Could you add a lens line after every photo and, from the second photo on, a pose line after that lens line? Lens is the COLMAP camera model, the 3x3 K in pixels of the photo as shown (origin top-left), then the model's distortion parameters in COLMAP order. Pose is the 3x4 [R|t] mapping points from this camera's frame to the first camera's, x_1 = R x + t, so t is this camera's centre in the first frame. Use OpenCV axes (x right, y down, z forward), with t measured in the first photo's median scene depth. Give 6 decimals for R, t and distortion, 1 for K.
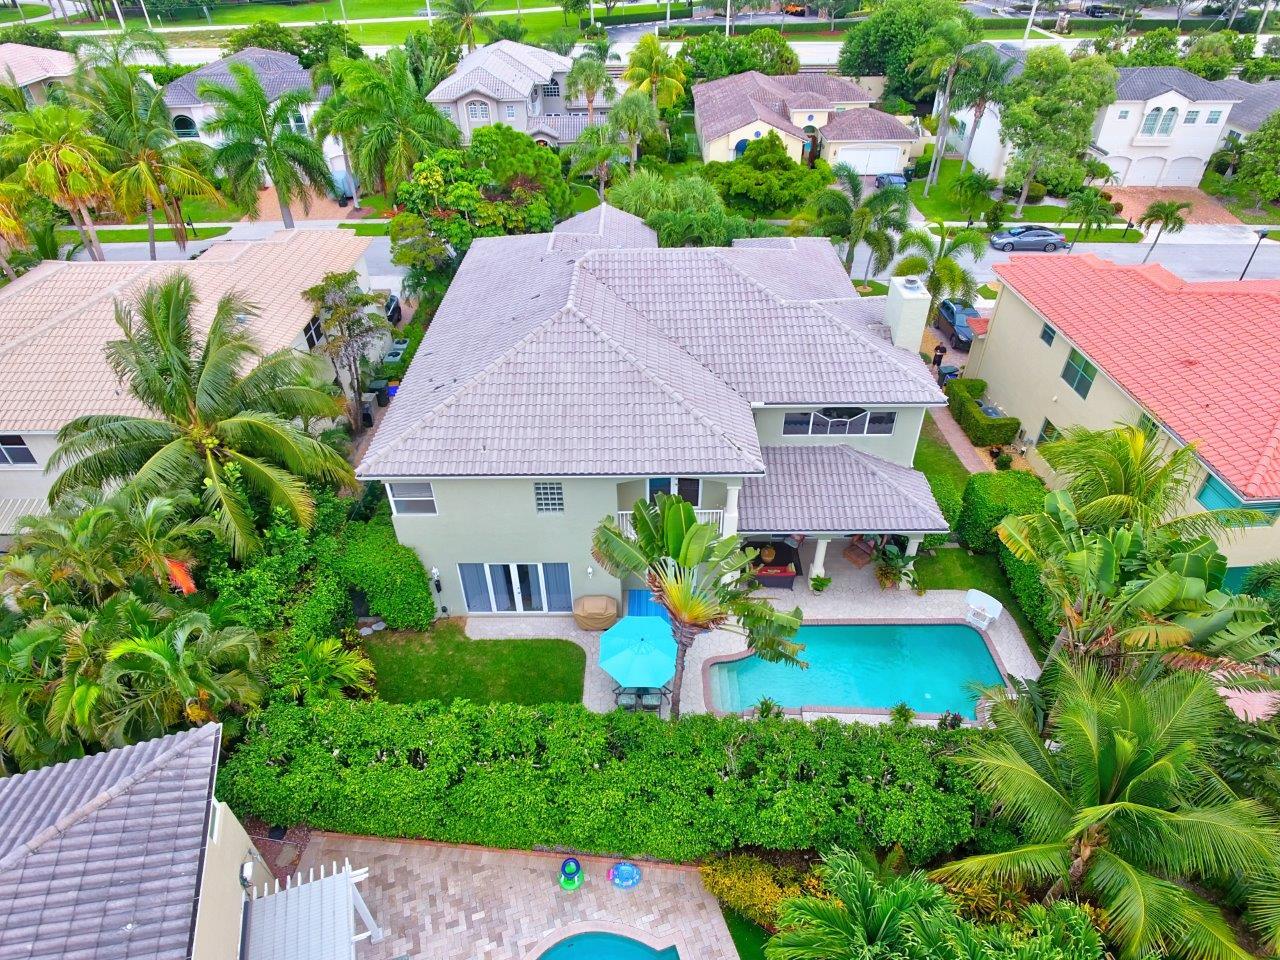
lens RADIAL K [[750.1, 0, 640.0], [0, 750.1, 480.0], [0, 0, 1]] dist [0.001635, 0.000222]
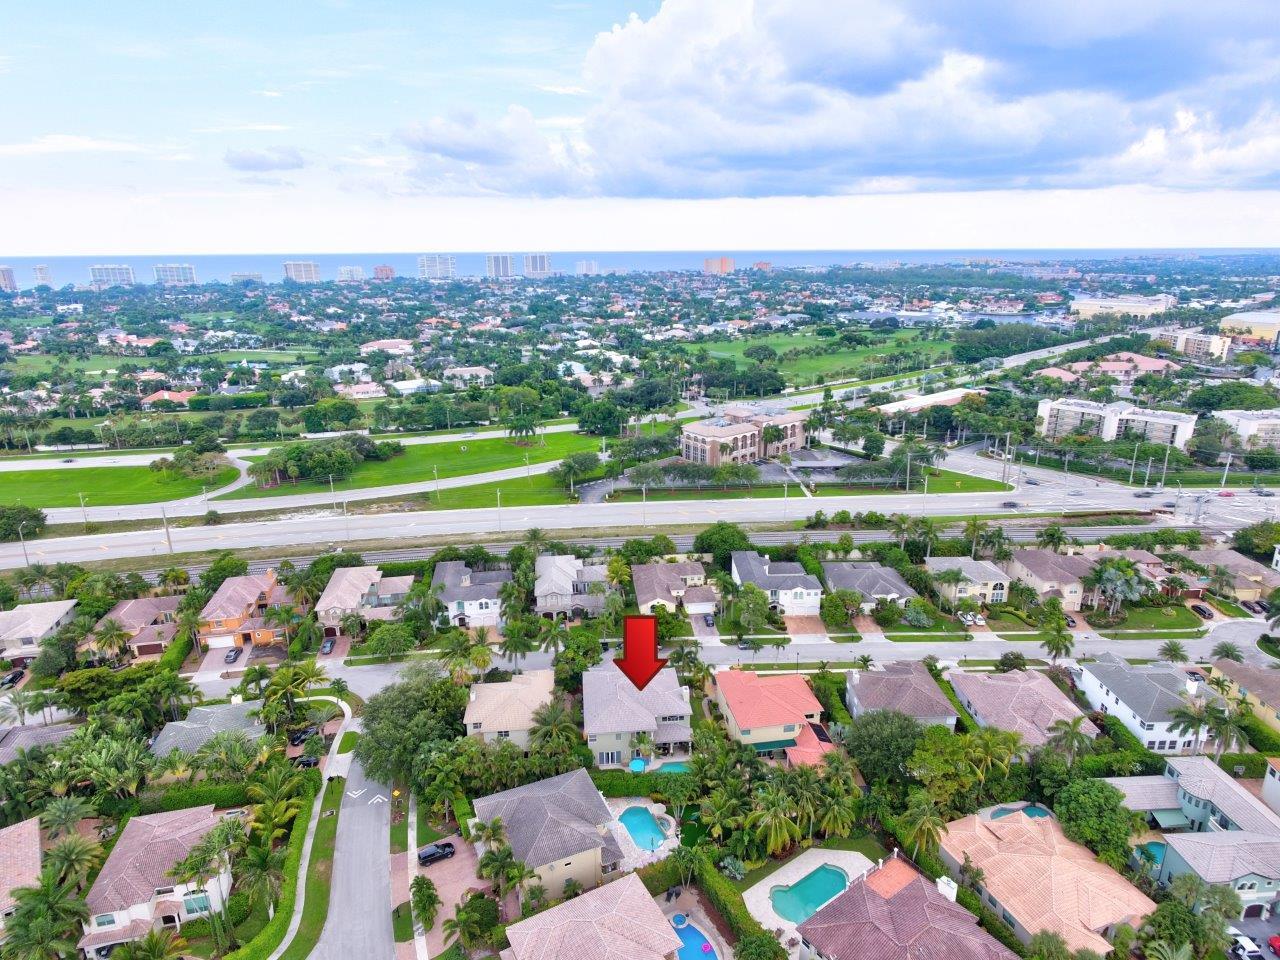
lens RADIAL K [[750.1, 0, 640.0], [0, 750.1, 480.0], [0, 0, 1]] dist [0.001635, 0.000222]
pose [[0.995619, -0.027683, 0.089314, -0.318748], [0.057194, 0.935947, -0.347465, 0.142608], [-0.073974, 0.351051, 0.933430, -3.798568]]
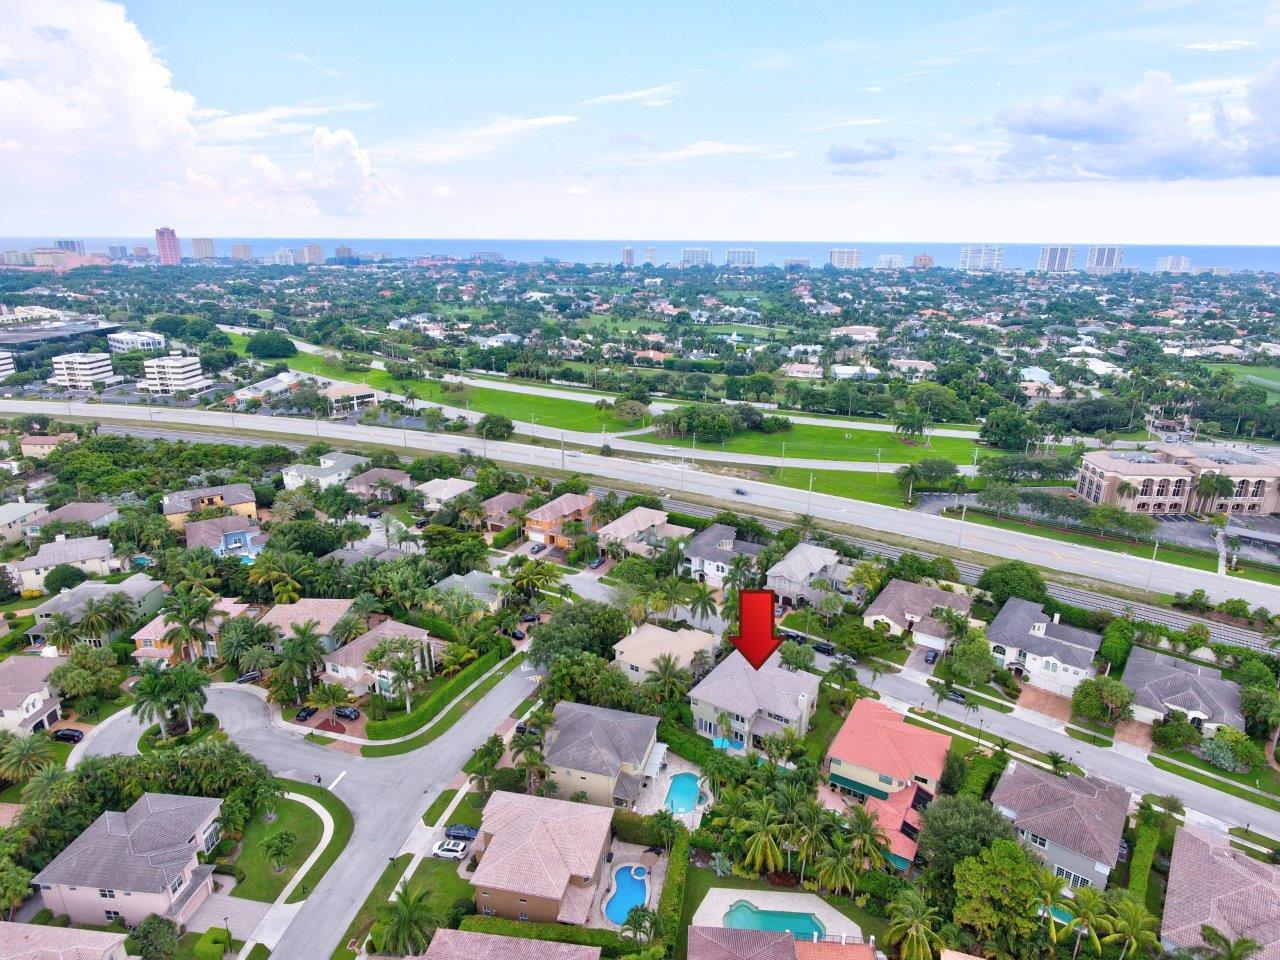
lens RADIAL K [[750.1, 0, 640.0], [0, 750.1, 480.0], [0, 0, 1]] dist [0.001635, 0.000222]
pose [[0.825809, 0.186467, -0.532231, 1.654280], [-0.355013, 0.905177, -0.233709, -0.017866], [0.438184, 0.381948, 0.813702, -3.560417]]
